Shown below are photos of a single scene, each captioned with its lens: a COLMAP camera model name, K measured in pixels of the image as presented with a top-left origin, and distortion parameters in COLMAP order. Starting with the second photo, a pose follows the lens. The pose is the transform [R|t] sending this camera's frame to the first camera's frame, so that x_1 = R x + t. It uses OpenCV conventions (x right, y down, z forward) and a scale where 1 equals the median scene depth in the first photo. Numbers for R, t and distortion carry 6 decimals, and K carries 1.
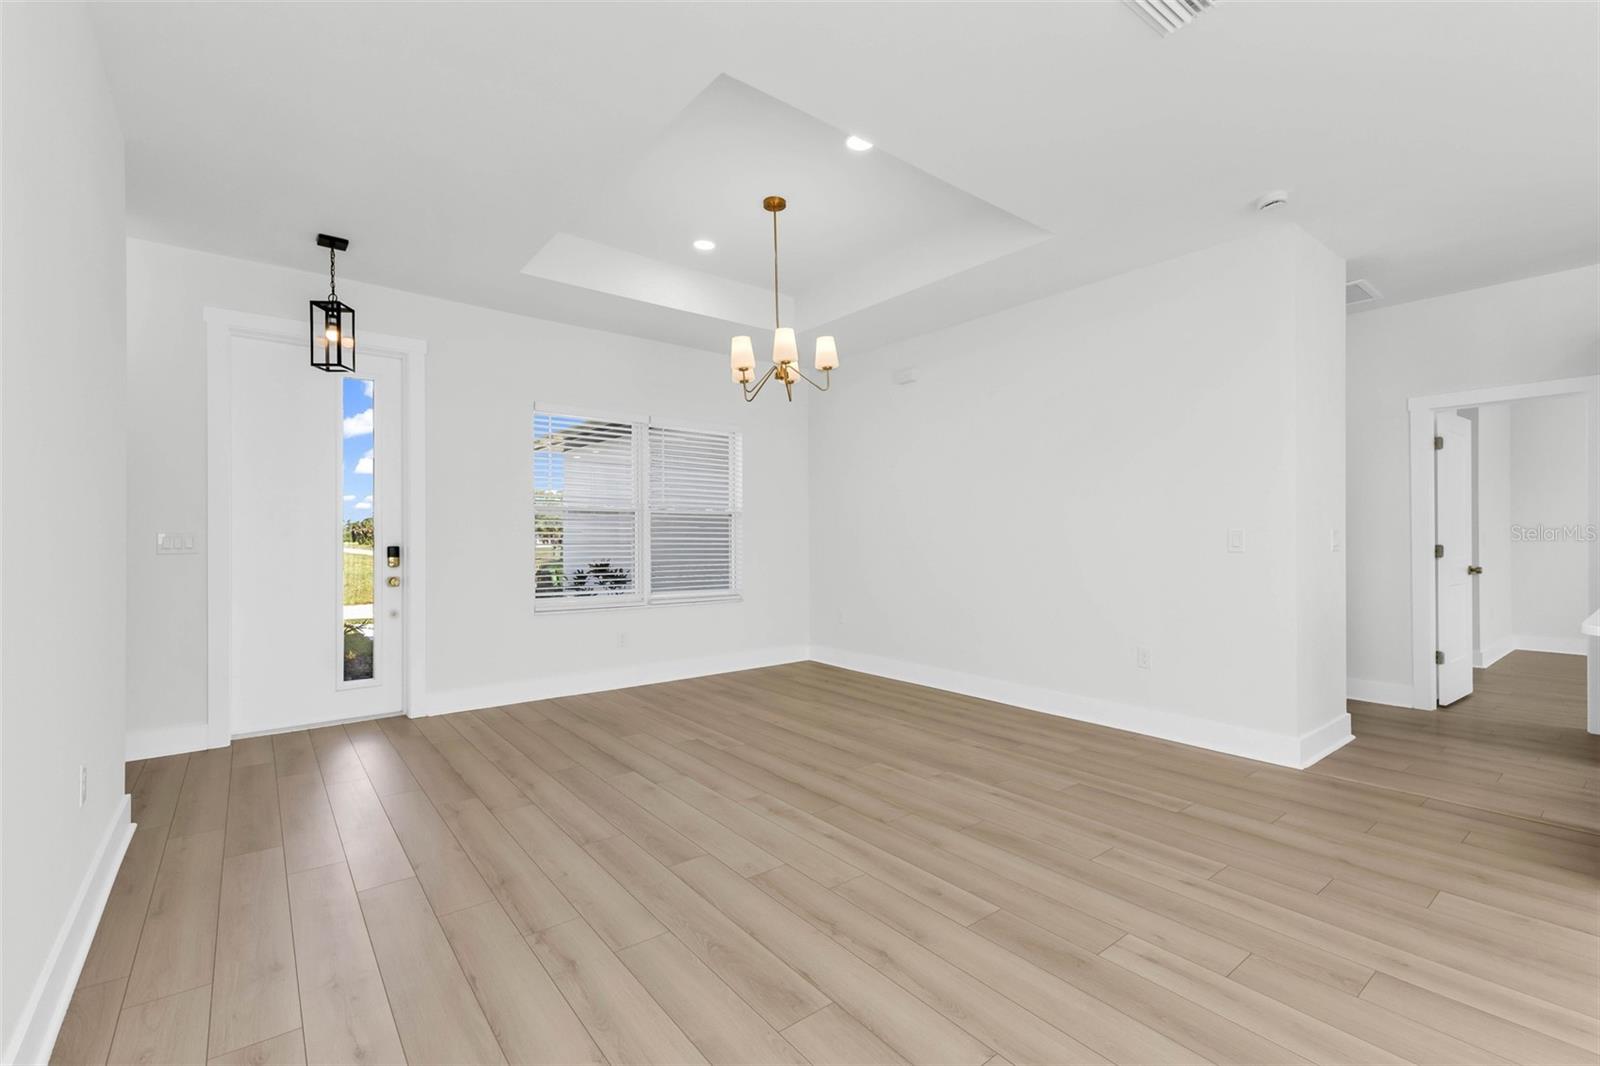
lens RADIAL K [[690.4, 0, 812.9], [0, 690.4, 522.1], [0, 0, 1]] dist [0.009005, 0.000203]
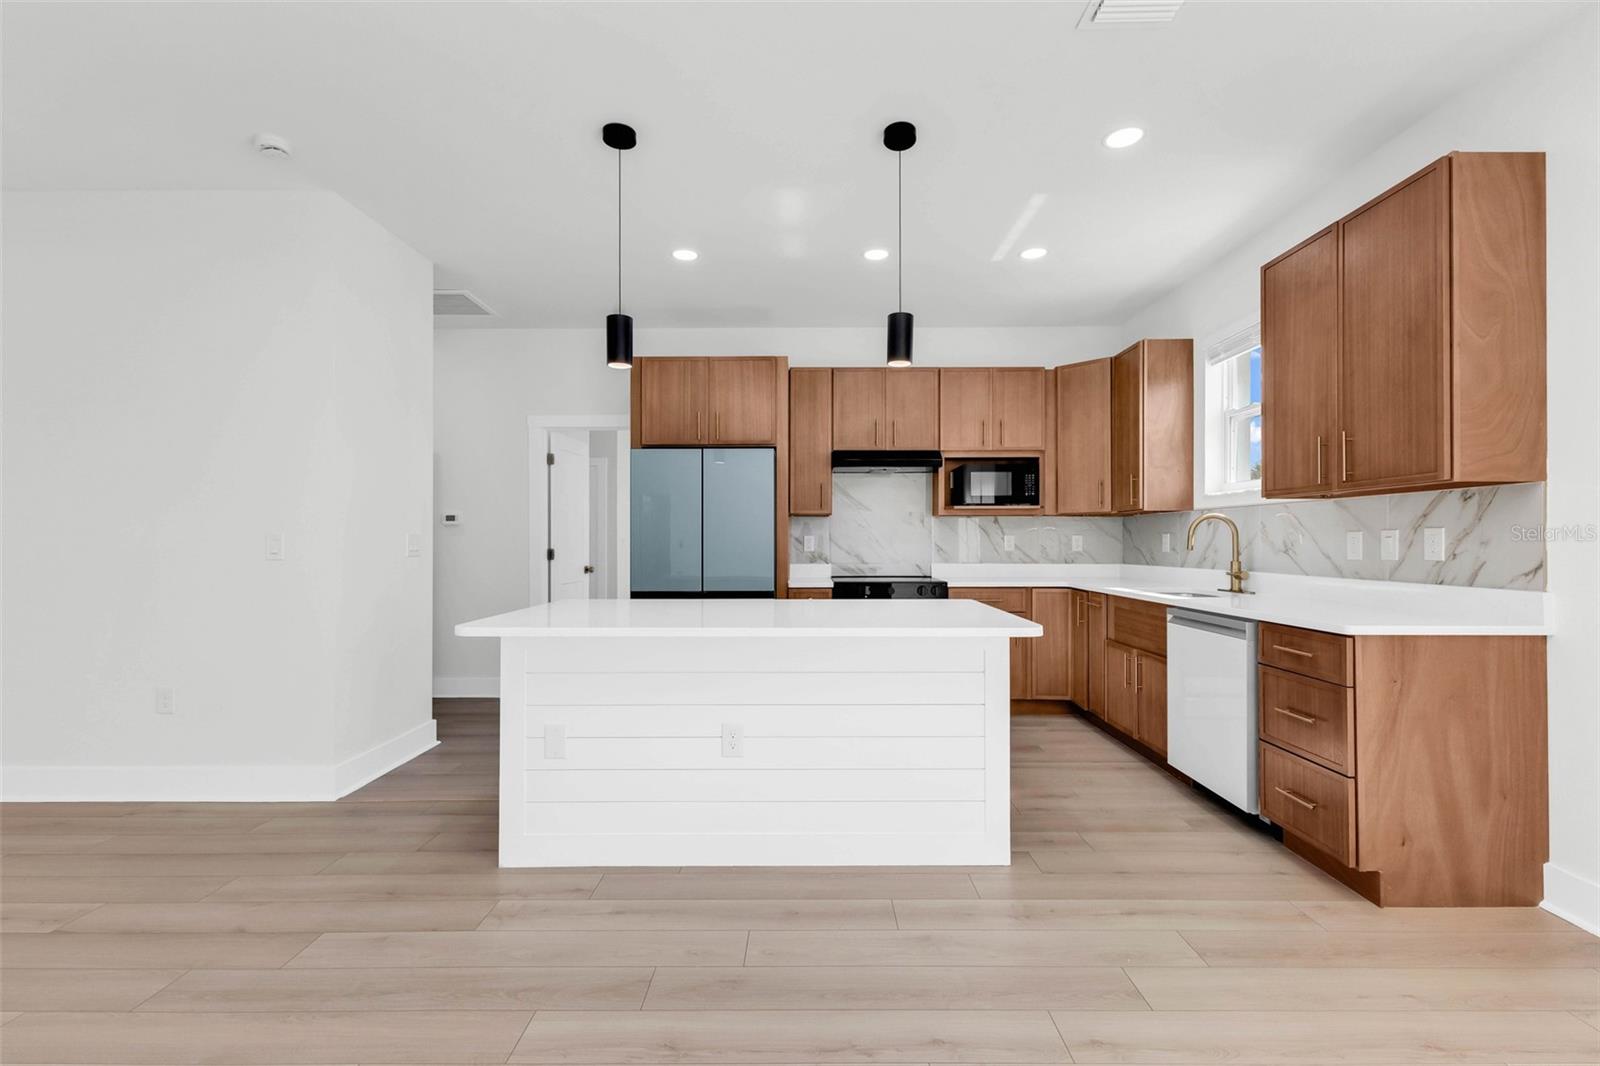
lens RADIAL K [[690.4, 0, 791.6], [0, 690.4, 529.3], [0, 0, 1]] dist [0.009005, 0.000203]
pose [[0.628616, 0.014195, 0.777586, 0.373259], [-0.015997, 0.999858, -0.005320, 0.000789], [-0.777551, -0.009094, 0.628754, -0.022447]]
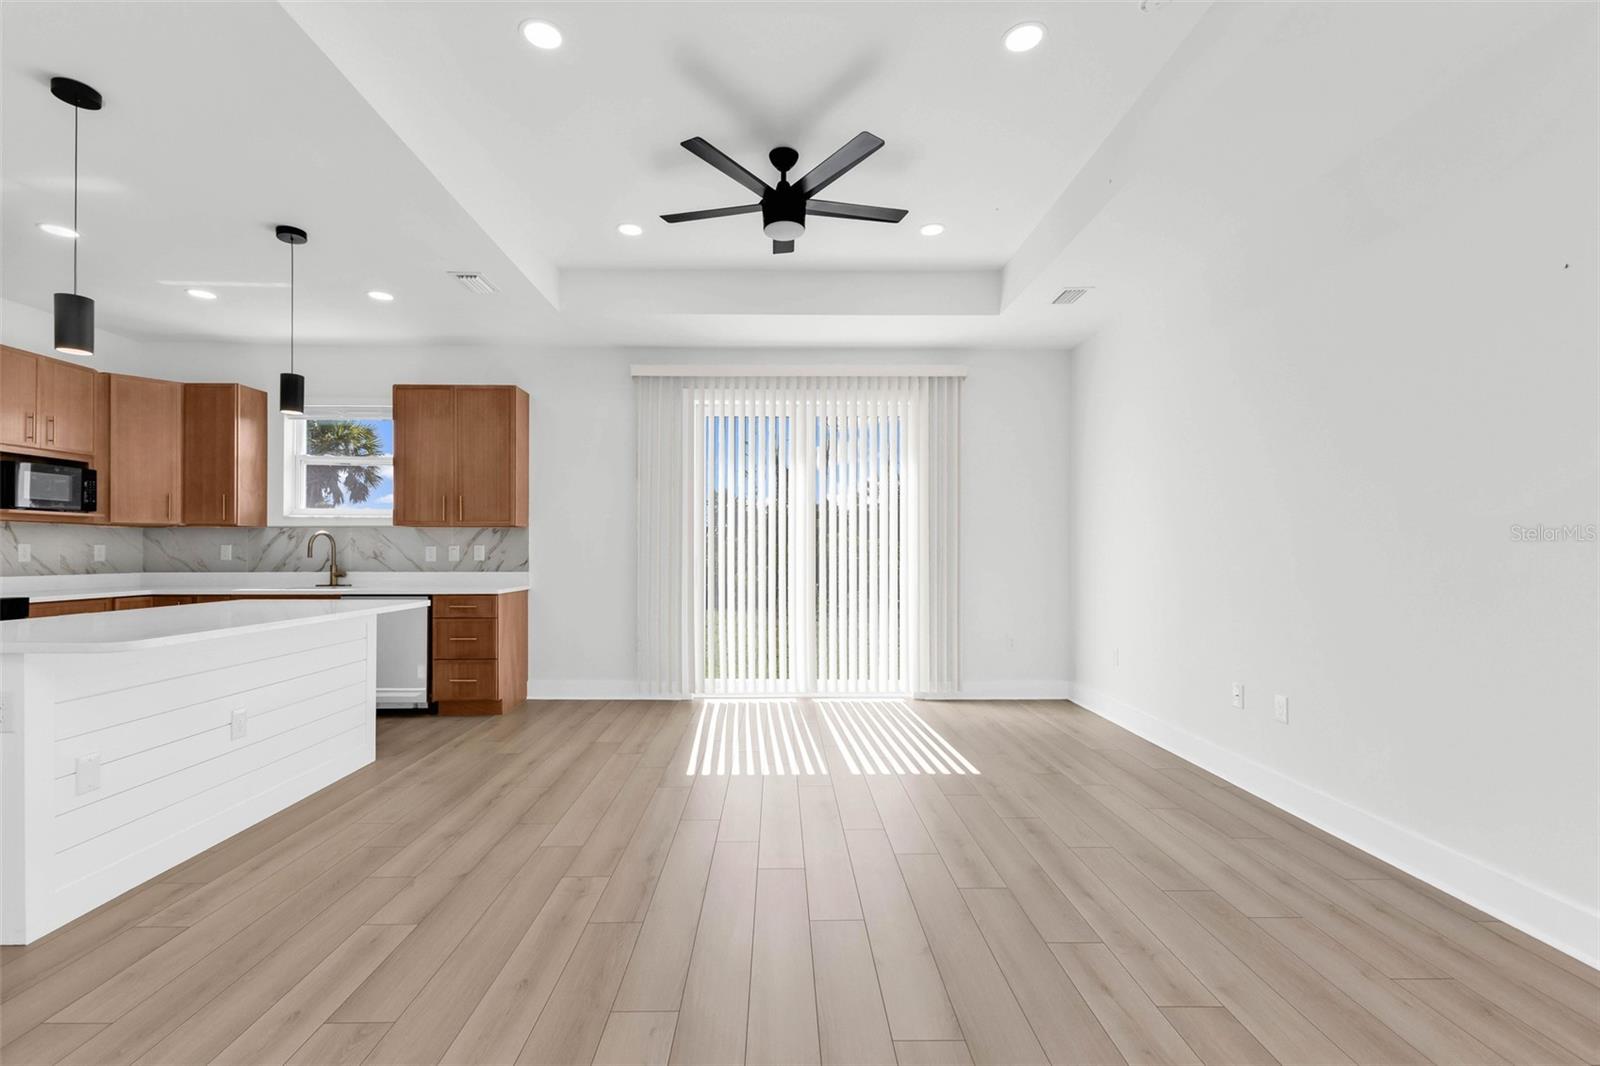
lens RADIAL K [[728.2, 0, 801.0], [0, 728.2, 553.4], [0, 0, 1]] dist [0.005810, -0.003813]
pose [[-0.805420, 0.000201, 0.592704, -0.136692], [-0.011707, 0.999799, -0.016247, 0.020228], [-0.592588, -0.020024, -0.805257, 0.751005]]
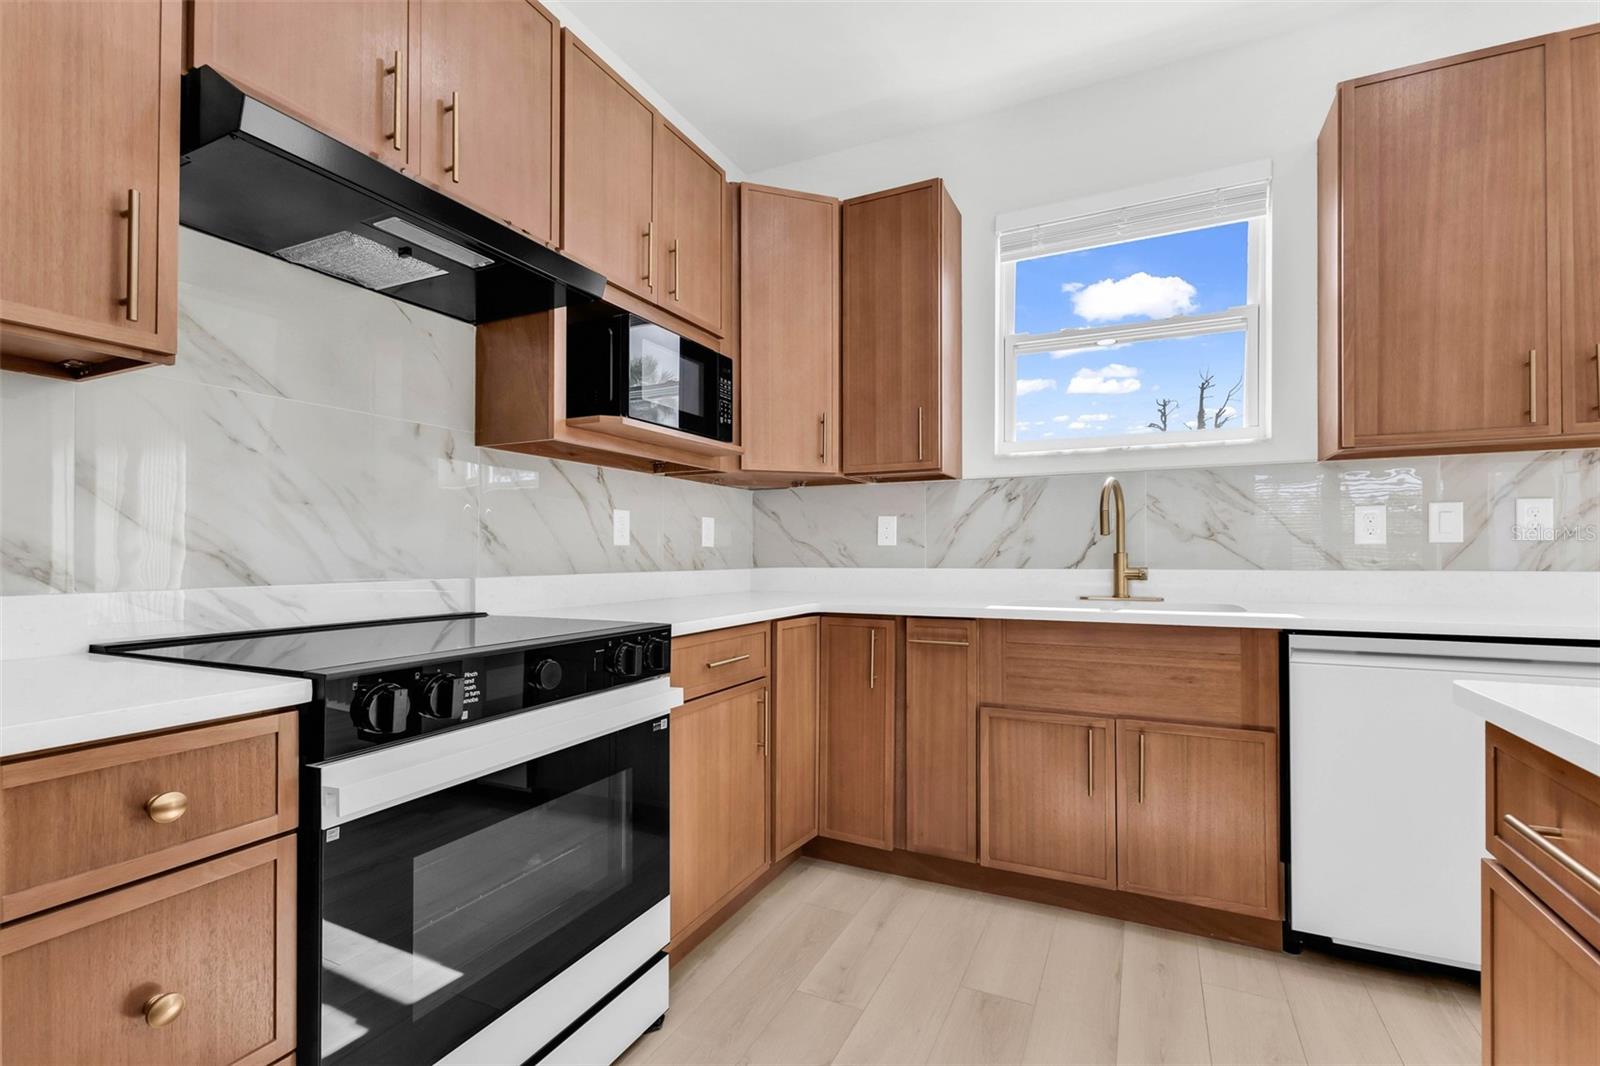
lens RADIAL K [[690.4, 0, 797.6], [0, 690.4, 552.6], [0, 0, 1]] dist [0.009005, 0.000203]
pose [[-0.463854, 0.007055, 0.885884, 1.106880], [-0.016190, 0.999734, -0.016439, 0.045997], [-0.885764, -0.021967, -0.463616, 0.677726]]
